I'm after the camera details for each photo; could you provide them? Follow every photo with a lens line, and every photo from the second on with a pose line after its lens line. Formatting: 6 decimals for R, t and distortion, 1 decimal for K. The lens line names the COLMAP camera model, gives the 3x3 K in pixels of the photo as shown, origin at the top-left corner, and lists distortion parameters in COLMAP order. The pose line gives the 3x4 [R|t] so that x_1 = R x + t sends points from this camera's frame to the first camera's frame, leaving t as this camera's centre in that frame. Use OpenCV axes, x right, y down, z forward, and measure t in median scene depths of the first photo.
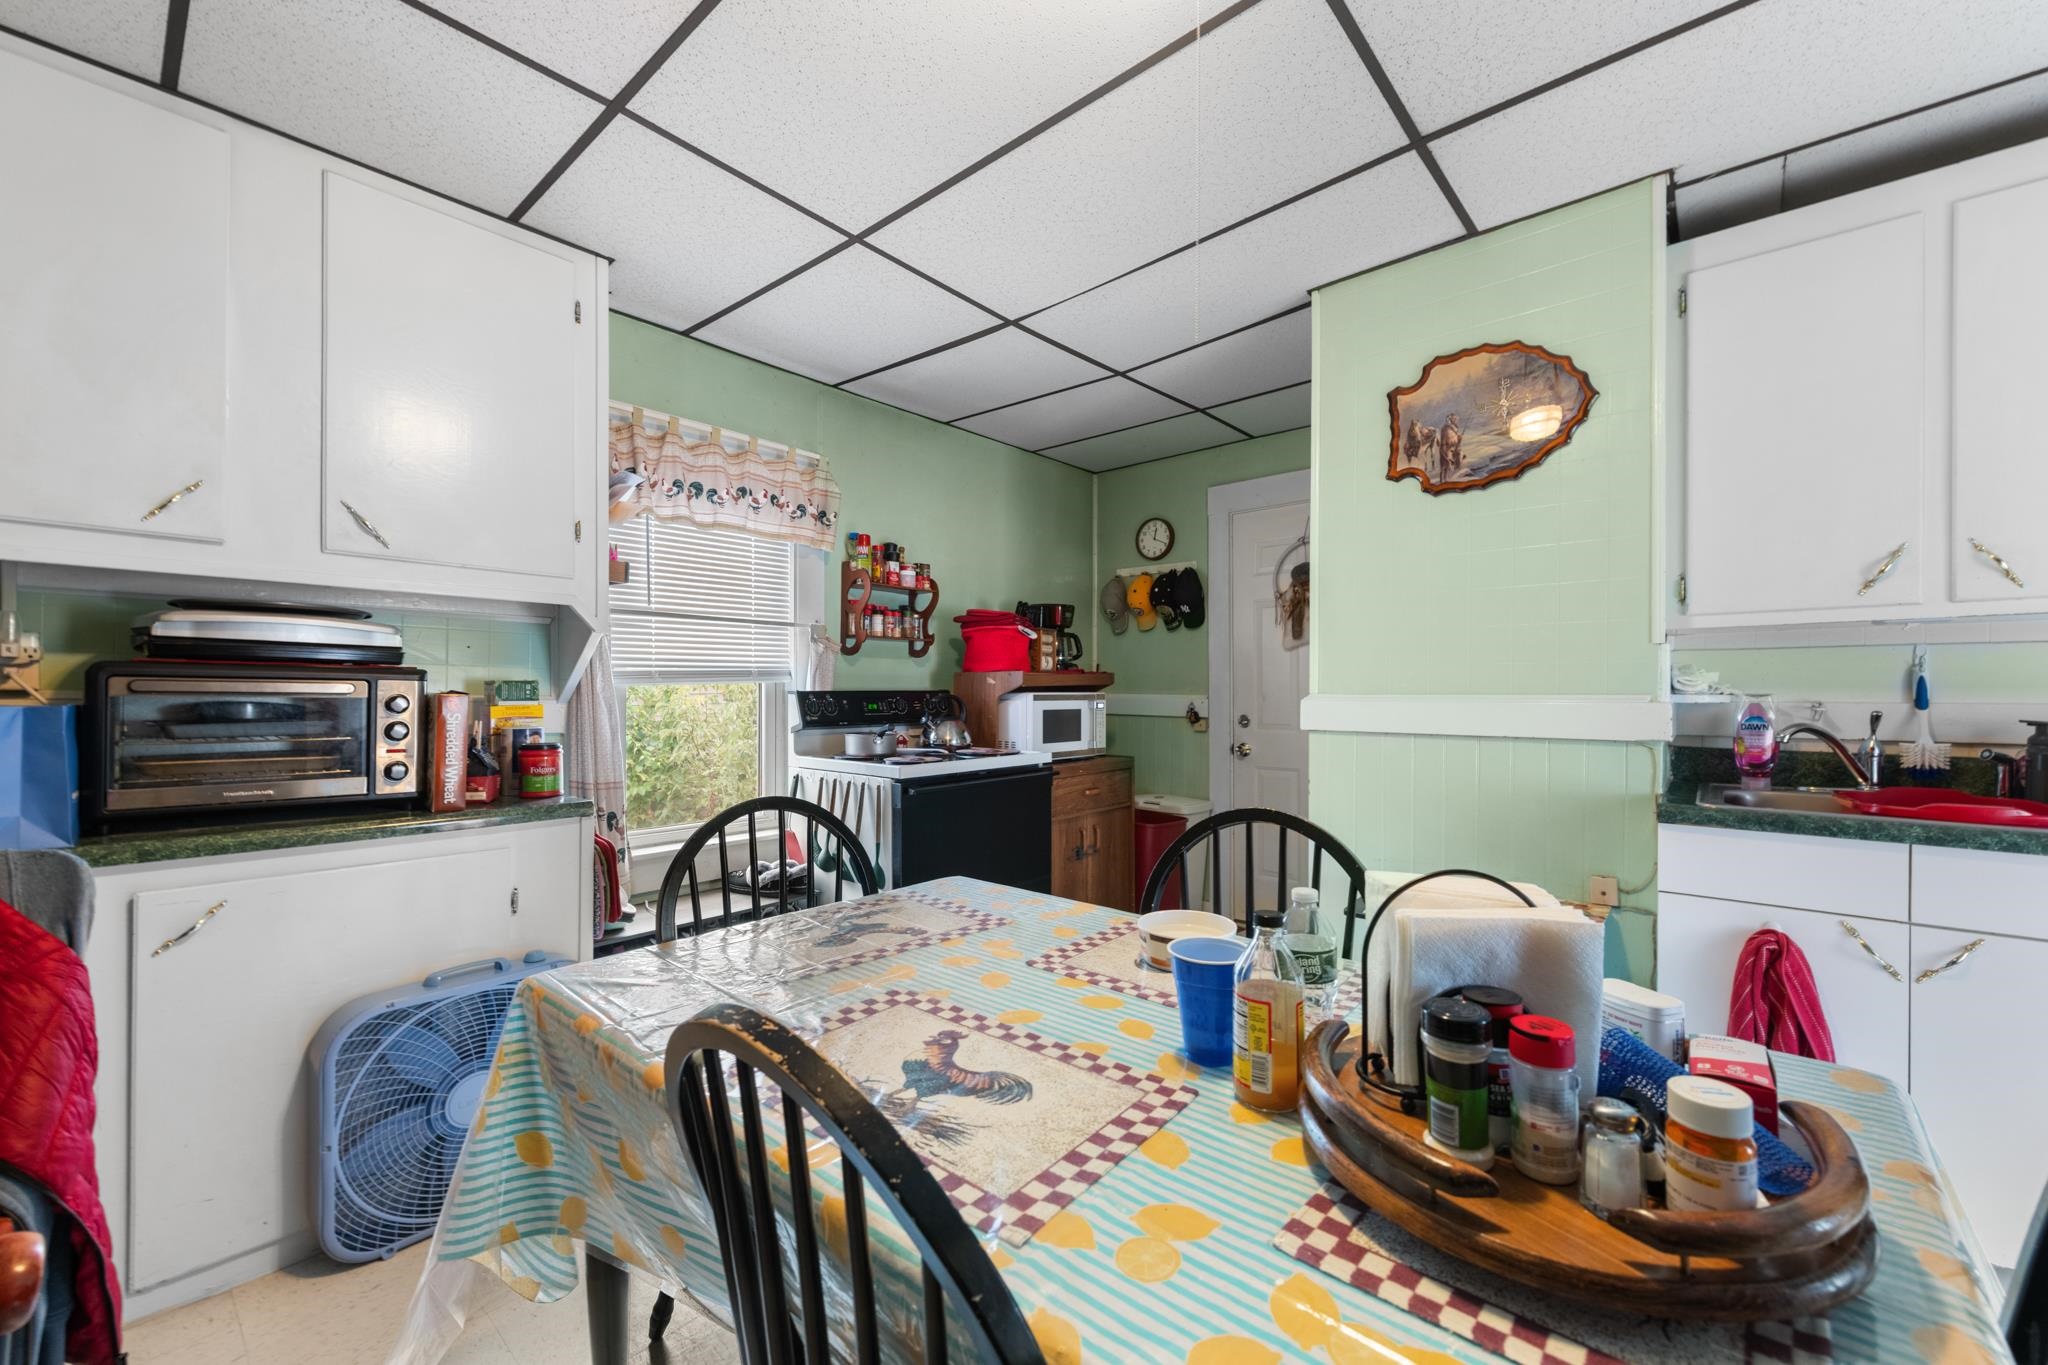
lens RADIAL K [[851.6, 0, 973.1], [0, 851.6, 690.8], [0, 0, 1]] dist [0.001869, -0.003128]
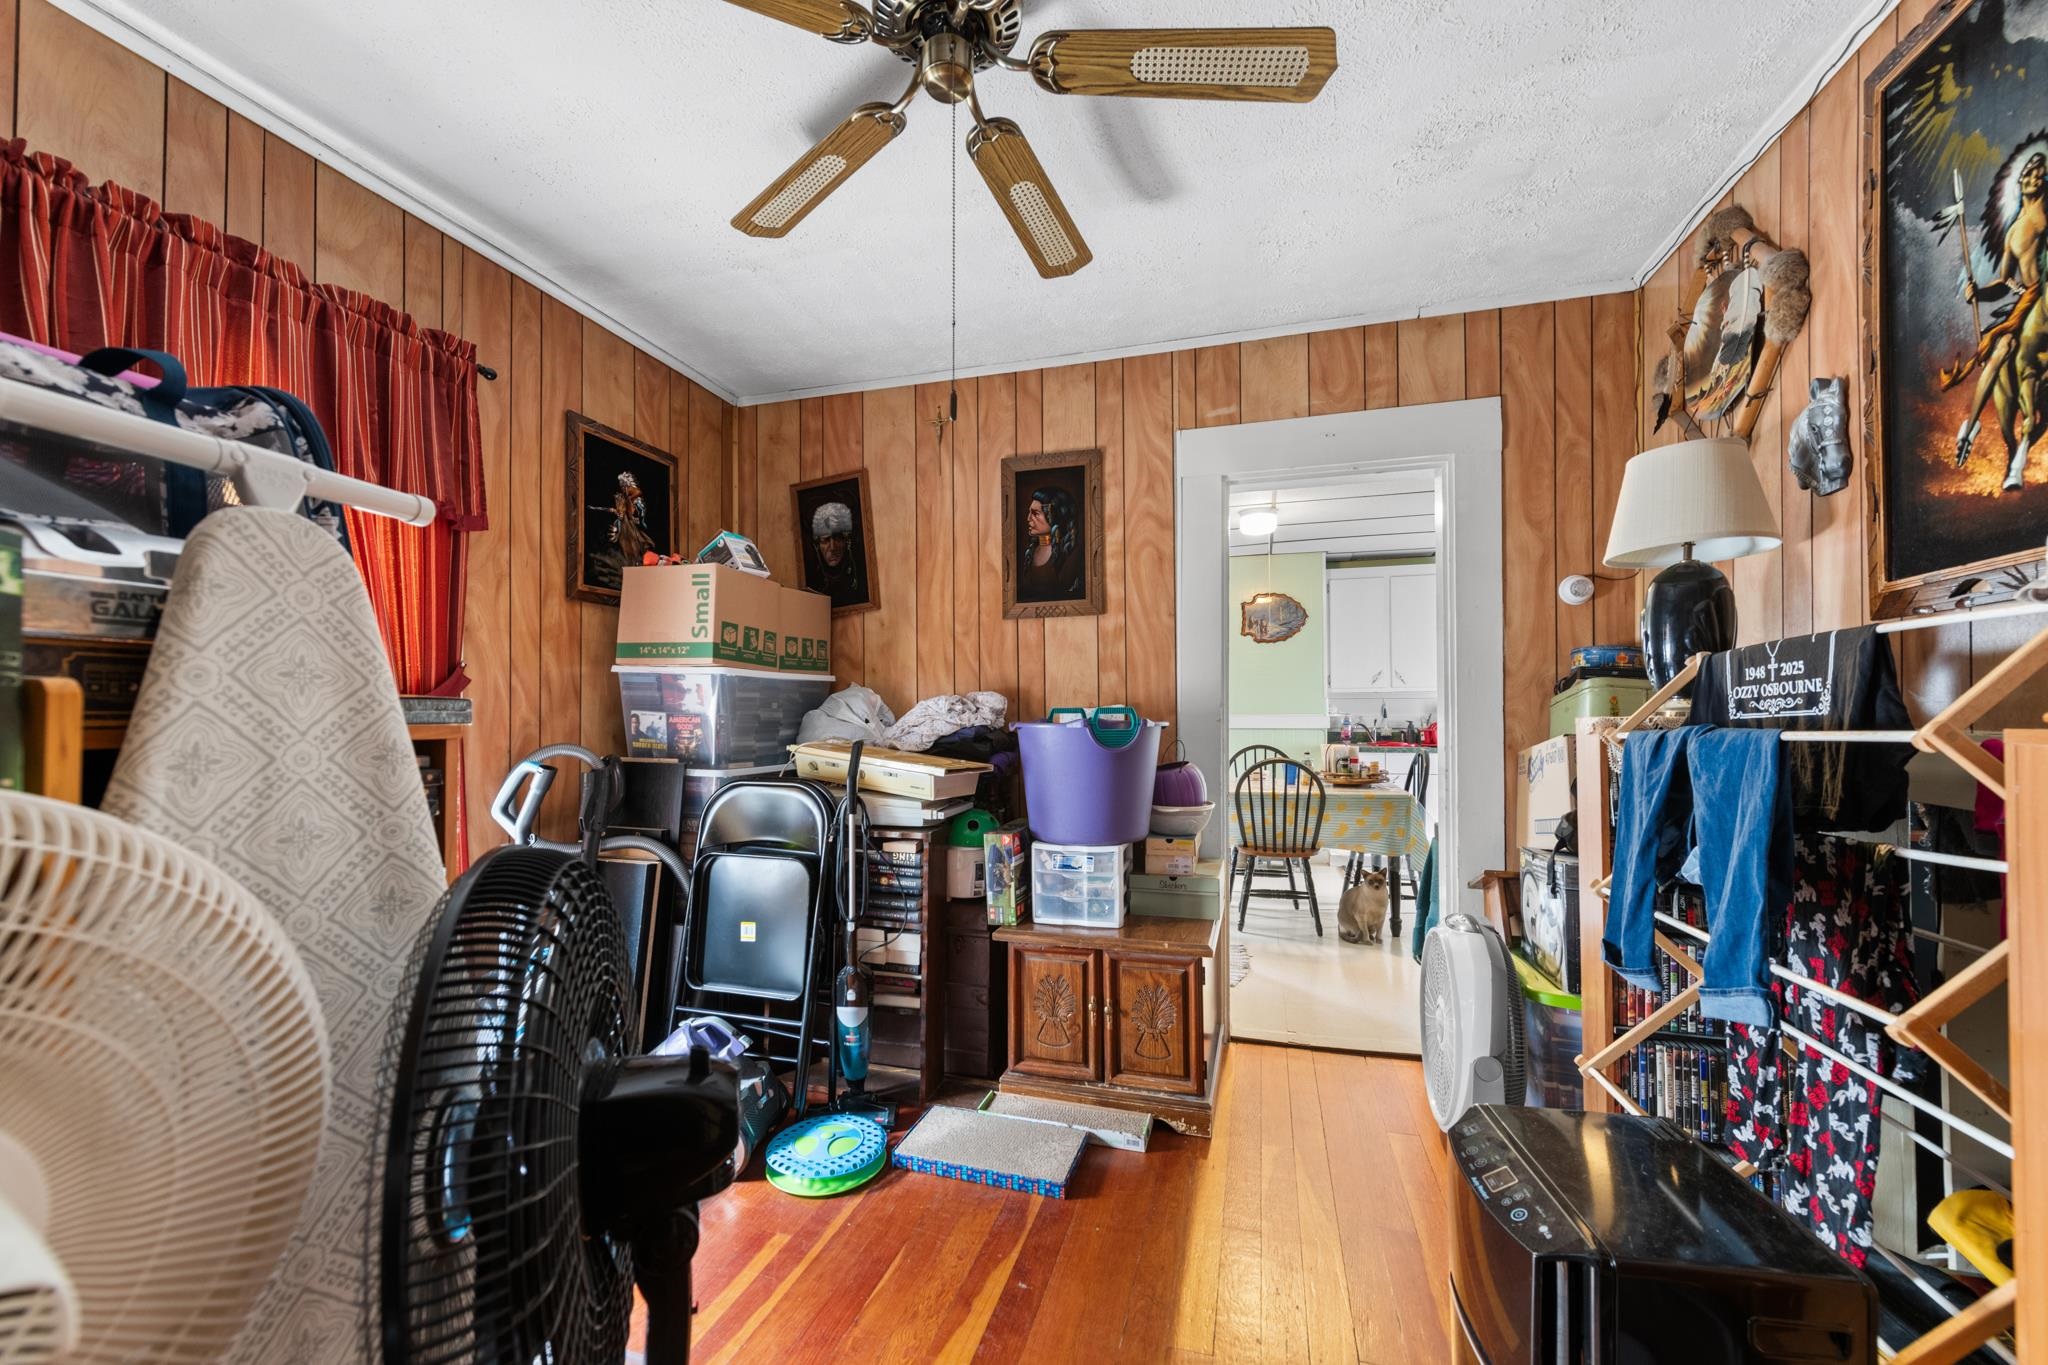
lens RADIAL K [[851.6, 0, 1026.1], [0, 851.6, 692.1], [0, 0, 1]] dist [0.001869, -0.003128]
pose [[0.907355, 0.008271, 0.420284, -1.351588], [-0.002183, 0.999886, -0.014964, -0.024775], [-0.420360, 0.012661, 0.907269, -1.241856]]
